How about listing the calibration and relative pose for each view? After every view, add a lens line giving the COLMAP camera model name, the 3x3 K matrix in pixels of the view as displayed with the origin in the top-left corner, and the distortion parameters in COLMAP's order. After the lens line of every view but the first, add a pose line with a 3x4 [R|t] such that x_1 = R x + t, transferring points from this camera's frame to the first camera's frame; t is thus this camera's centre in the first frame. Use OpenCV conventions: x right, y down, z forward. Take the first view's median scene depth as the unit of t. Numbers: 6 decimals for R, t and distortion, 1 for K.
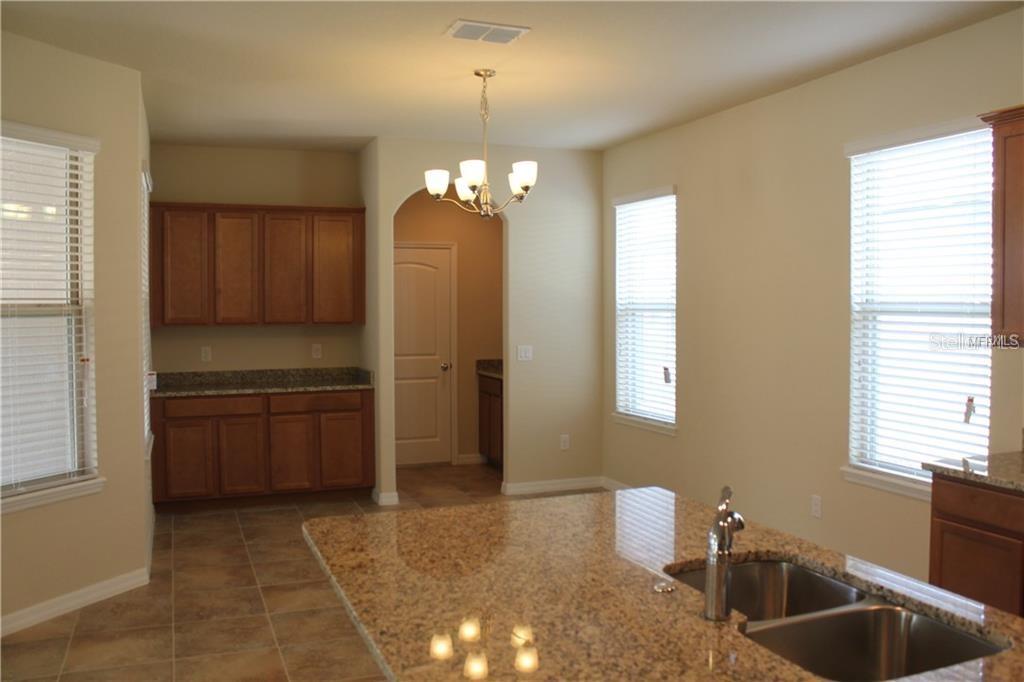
lens RADIAL K [[876.1, 0, 513.6], [0, 876.1, 332.9], [0, 0, 1]] dist [-0.099503, 0.014154]
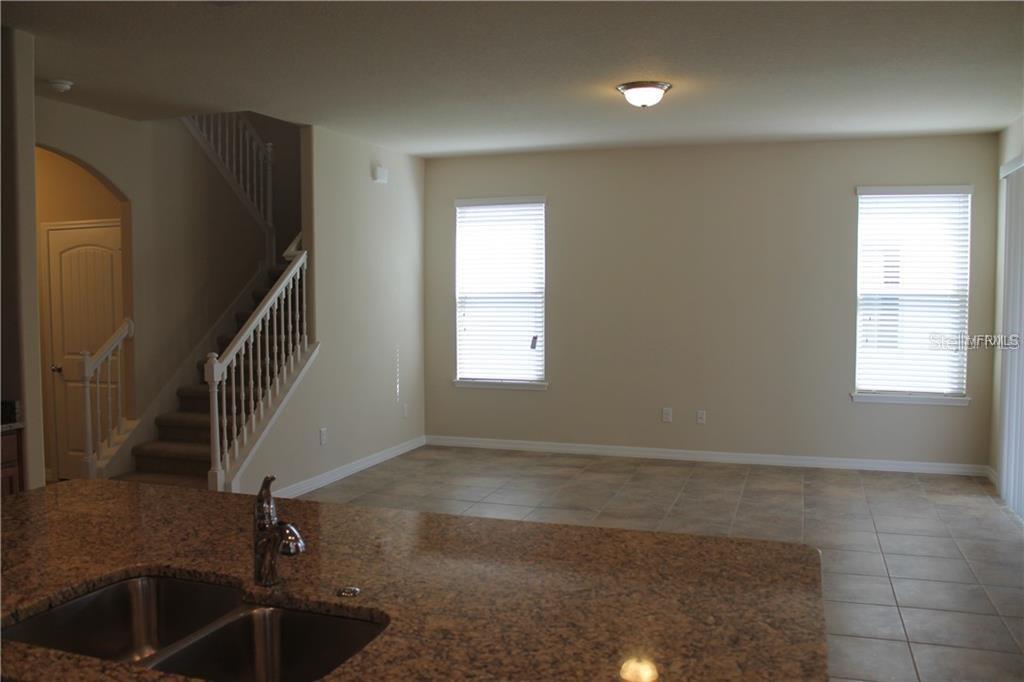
lens RADIAL K [[876.1, 0, 516.2], [0, 876.1, 340.9], [0, 0, 1]] dist [-0.099503, 0.014154]
pose [[-0.650971, 0.053860, -0.757189, 0.235112], [-0.020794, 0.995840, 0.088713, -0.020726], [0.758817, 0.073494, -0.647144, 0.538330]]
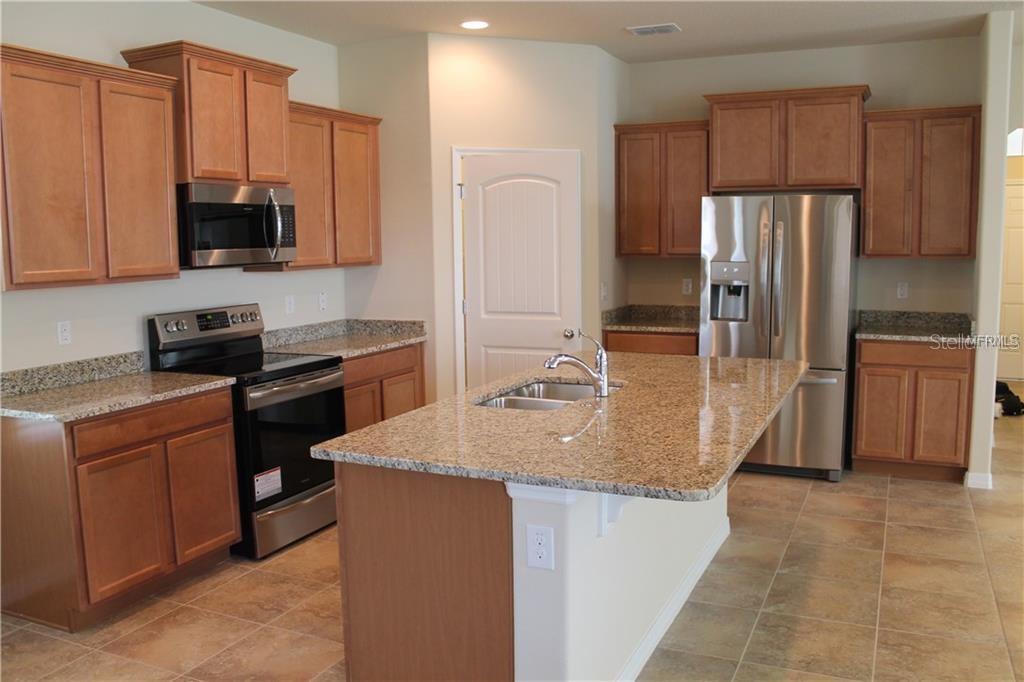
lens RADIAL K [[876.1, 0, 513.8], [0, 876.1, 339.6], [0, 0, 1]] dist [-0.099503, 0.014154]
pose [[-0.697994, -0.075997, 0.712059, -0.291510], [0.038665, 0.988903, 0.143446, -0.024957], [-0.715059, 0.127657, -0.687310, 0.701527]]
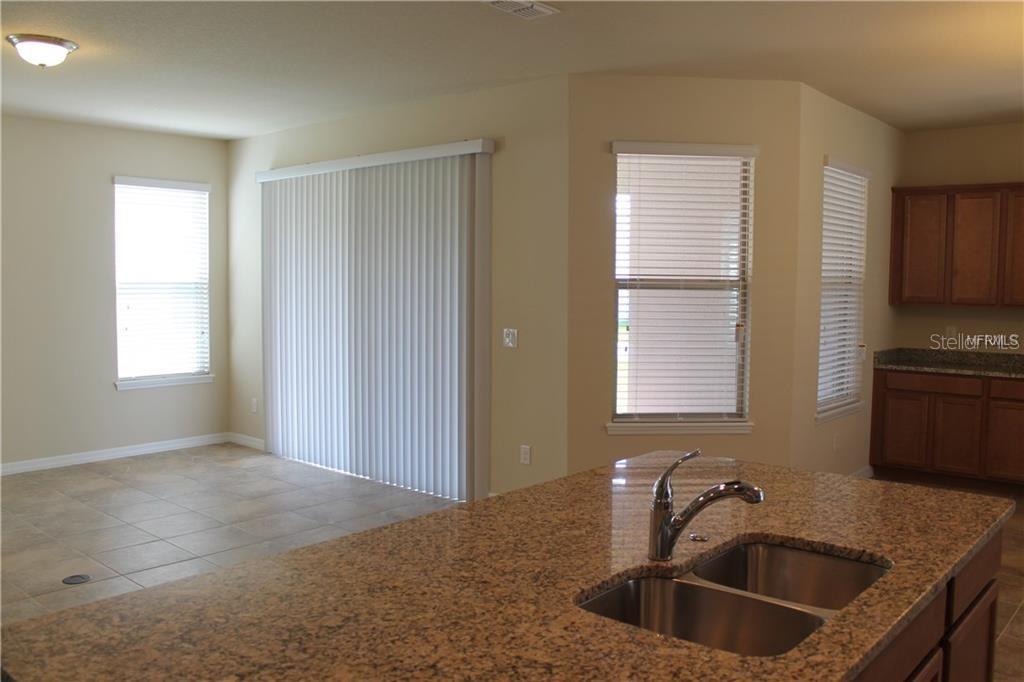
lens RADIAL K [[876.1, 0, 508.8], [0, 876.1, 343.8], [0, 0, 1]] dist [-0.099503, 0.014154]
pose [[0.464576, 0.077259, -0.882157, 0.322360], [-0.043143, 0.996979, 0.064595, -0.006270], [0.884482, 0.008050, 0.466505, 0.076979]]
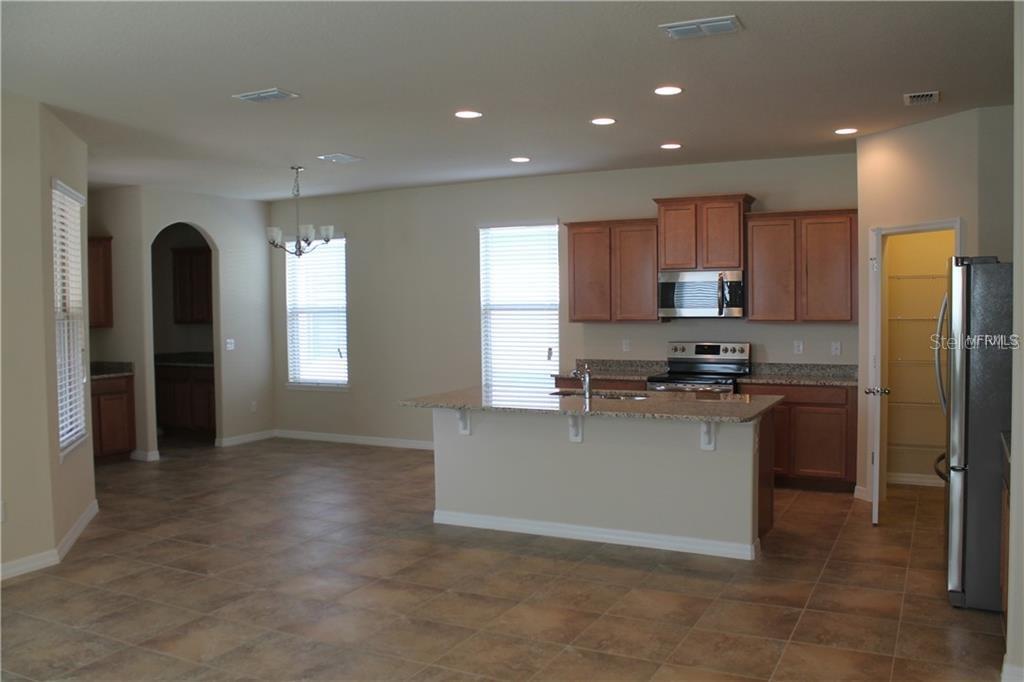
lens RADIAL K [[876.1, 0, 508.5], [0, 876.1, 343.4], [0, 0, 1]] dist [-0.099503, 0.014154]
pose [[0.755759, -0.037574, 0.653772, -0.627961], [0.034674, 0.999248, 0.017346, 0.013916], [-0.653932, 0.009559, 0.756493, -0.385712]]
